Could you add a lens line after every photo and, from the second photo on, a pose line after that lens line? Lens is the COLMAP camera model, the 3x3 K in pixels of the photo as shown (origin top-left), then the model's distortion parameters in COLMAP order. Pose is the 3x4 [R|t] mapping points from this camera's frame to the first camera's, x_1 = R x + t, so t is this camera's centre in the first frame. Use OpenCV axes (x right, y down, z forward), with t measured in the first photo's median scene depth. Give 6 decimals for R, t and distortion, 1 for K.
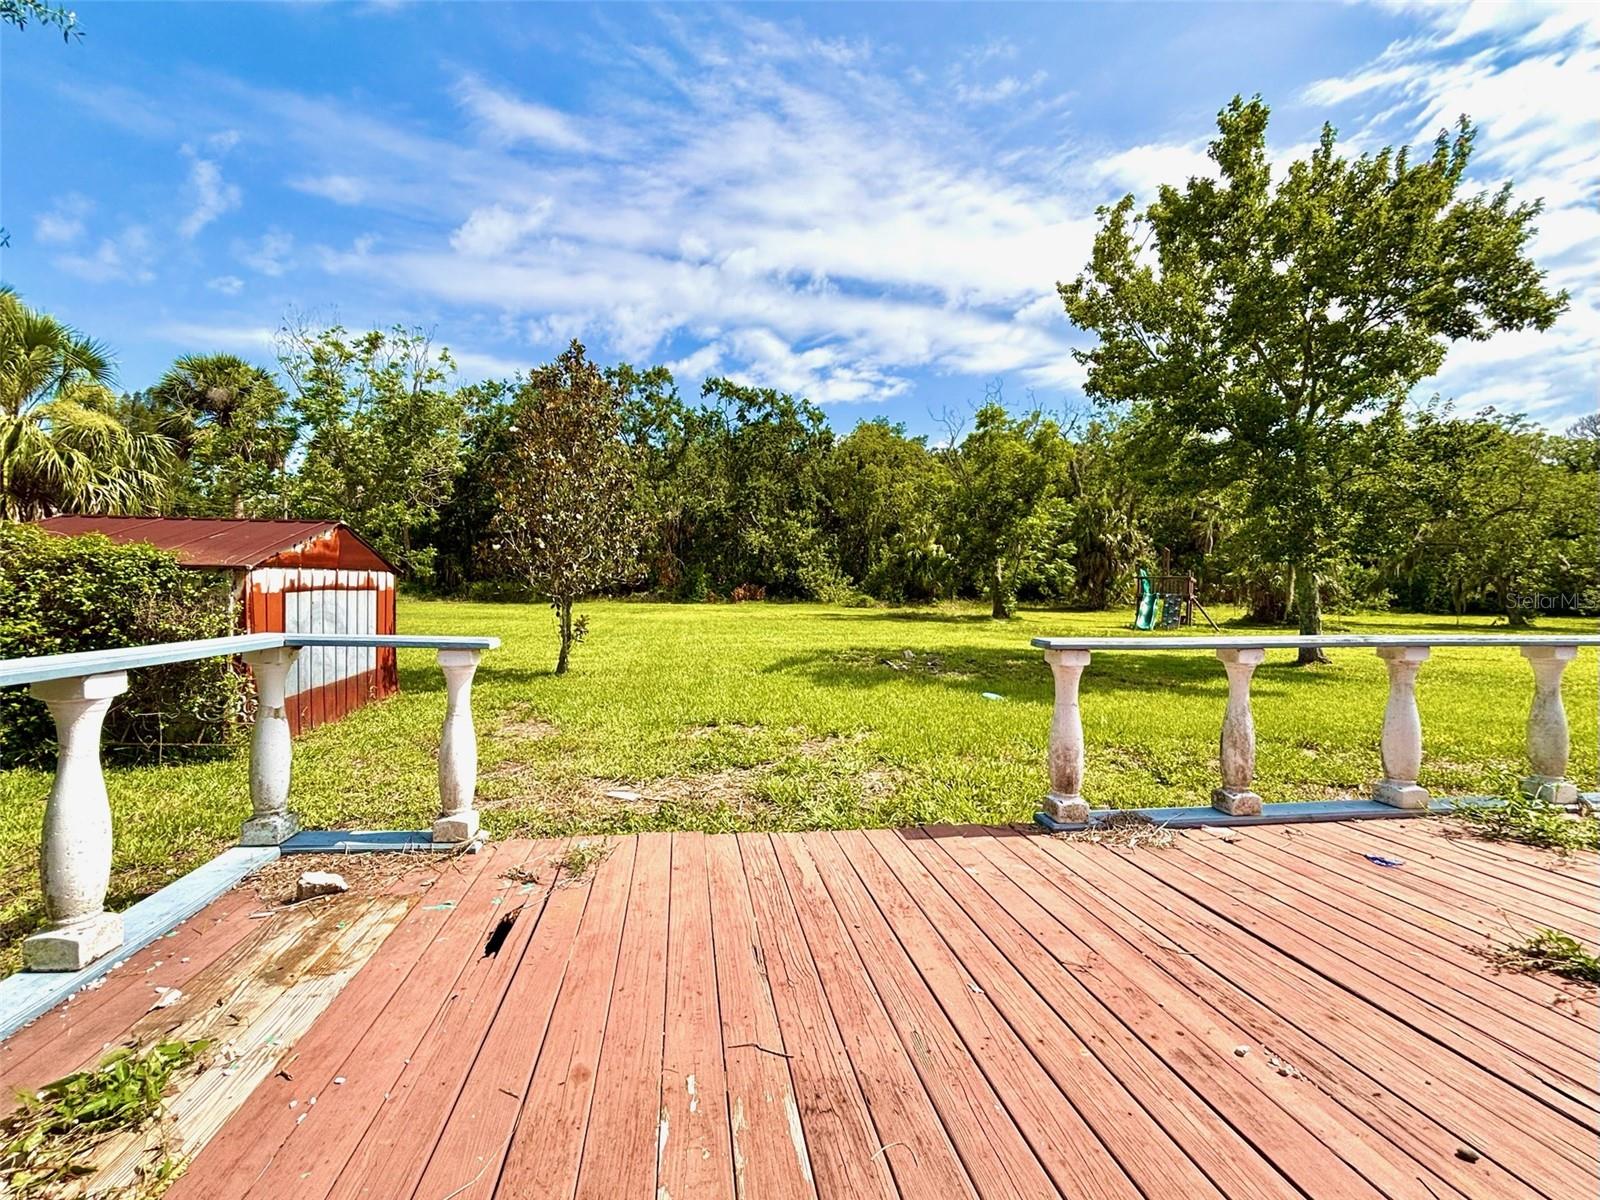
lens RADIAL K [[669.3, 0, 765.8], [0, 669.3, 605.3], [0, 0, 1]] dist [-0.001270, -0.000098]
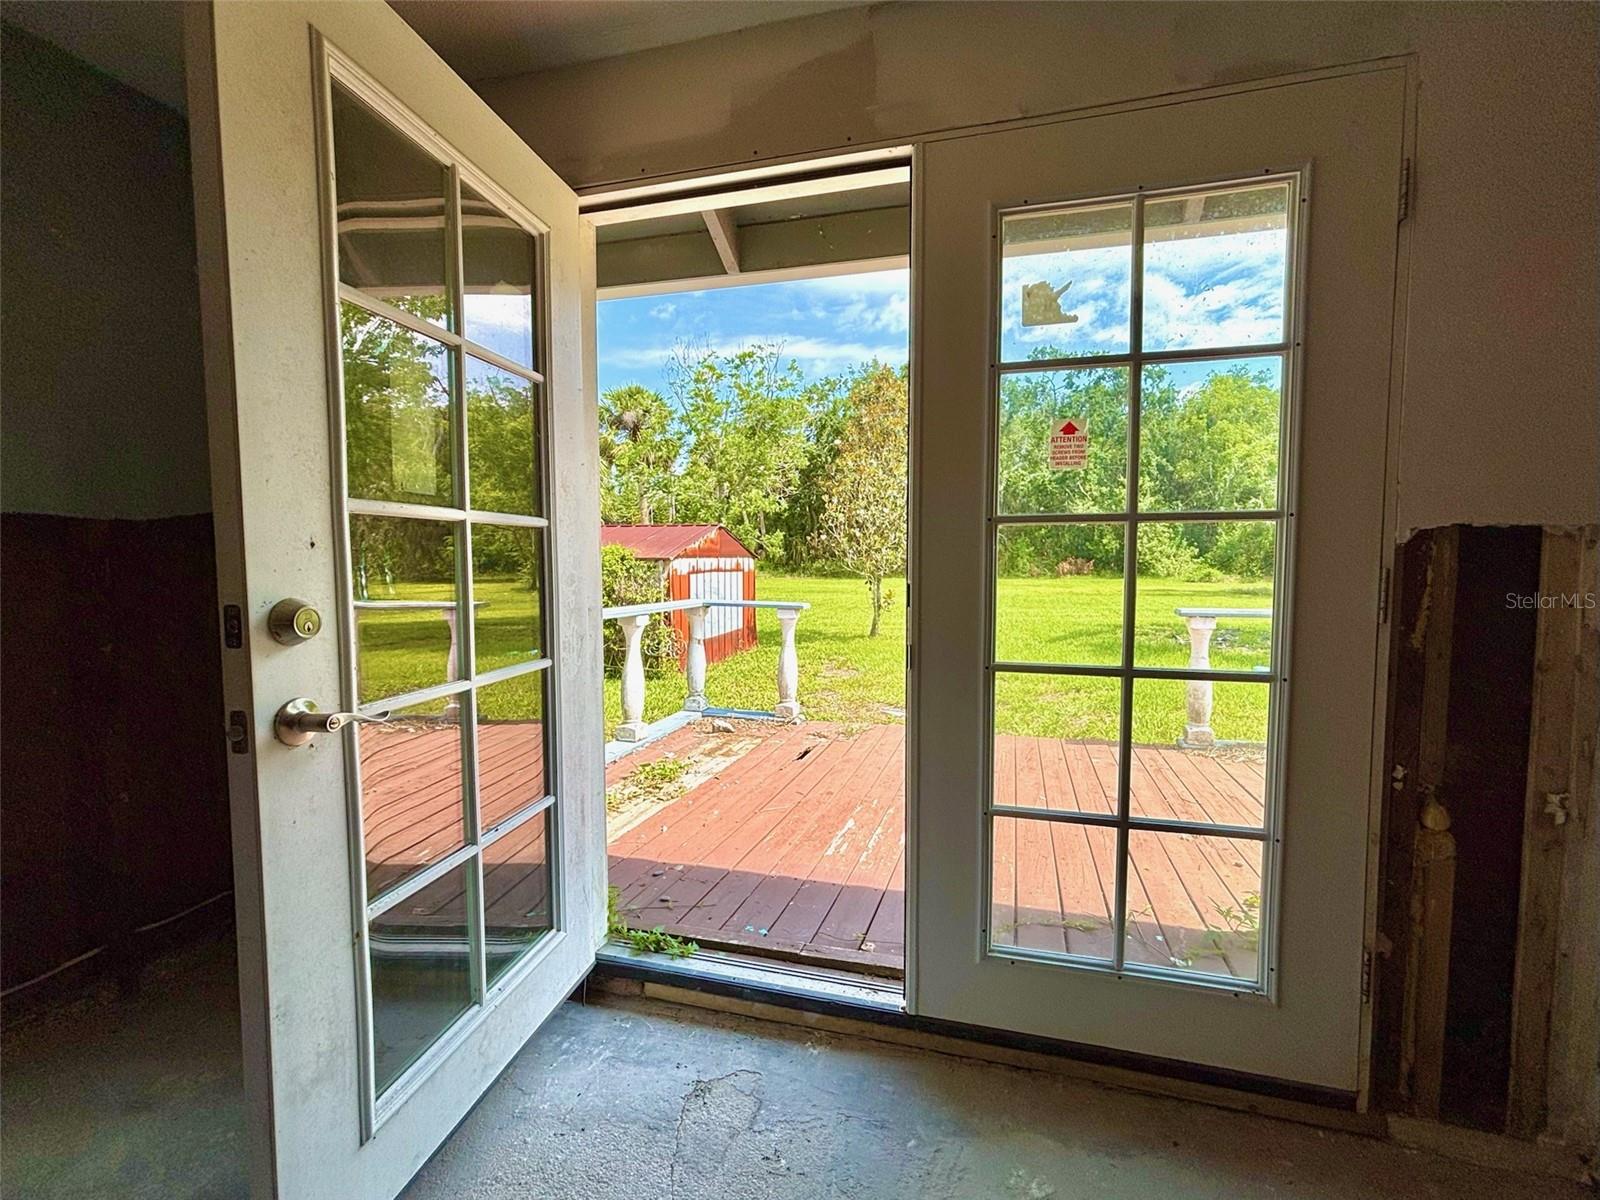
lens RADIAL K [[670.8, 0, 838.9], [0, 670.8, 604.8], [0, 0, 1]] dist [0.000819, -0.000023]
pose [[0.928959, 0.010711, -0.370028, 0.168936], [0.002850, 0.999345, 0.036082, -0.003682], [0.370172, -0.034574, 0.928319, -0.310318]]
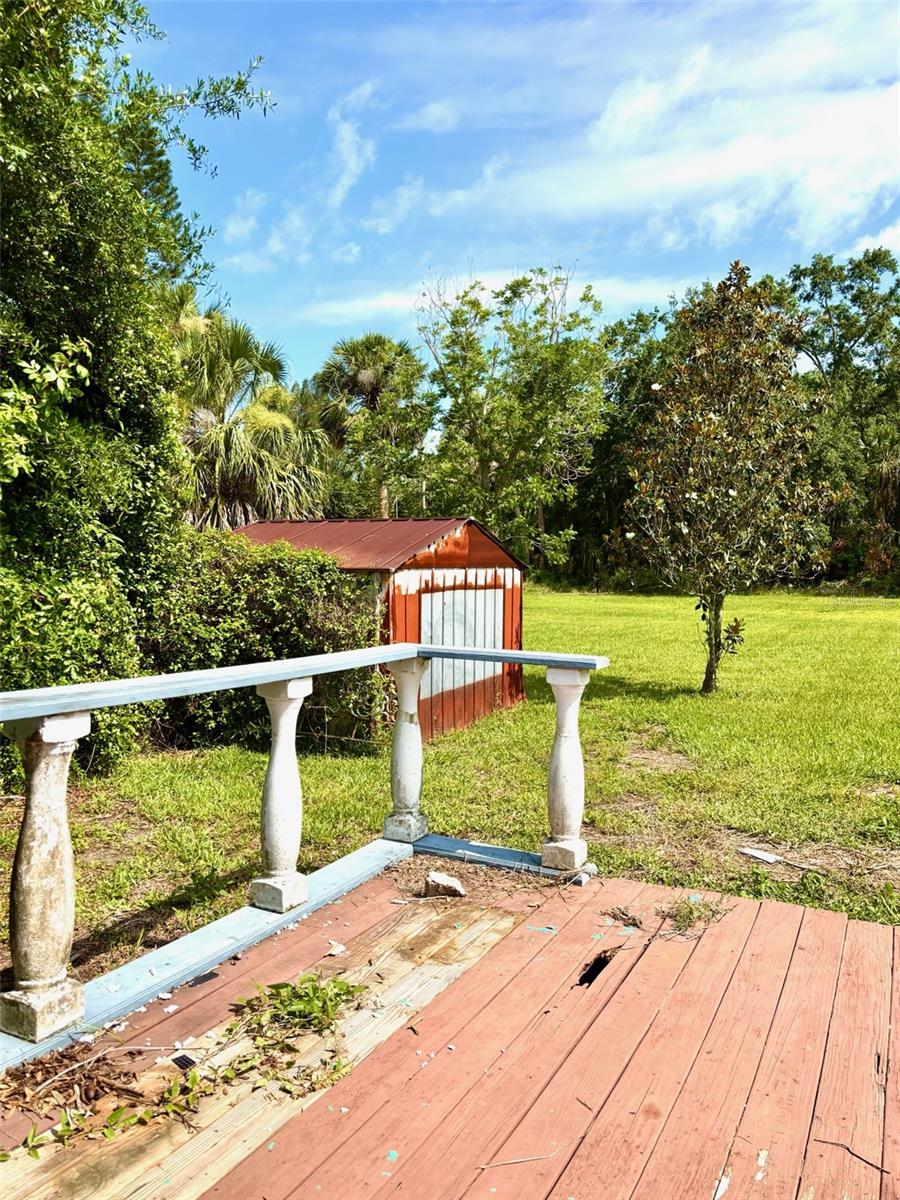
lens RADIAL K [[899.6, 0, 449.1], [0, 899.6, 623.4], [0, 0, 1]] dist [0.023585, -0.003445]
pose [[0.828490, 0.024330, -0.559476, 0.060156], [-0.007519, 0.999449, 0.032328, -0.019727], [0.559954, -0.022577, 0.828216, -0.078117]]
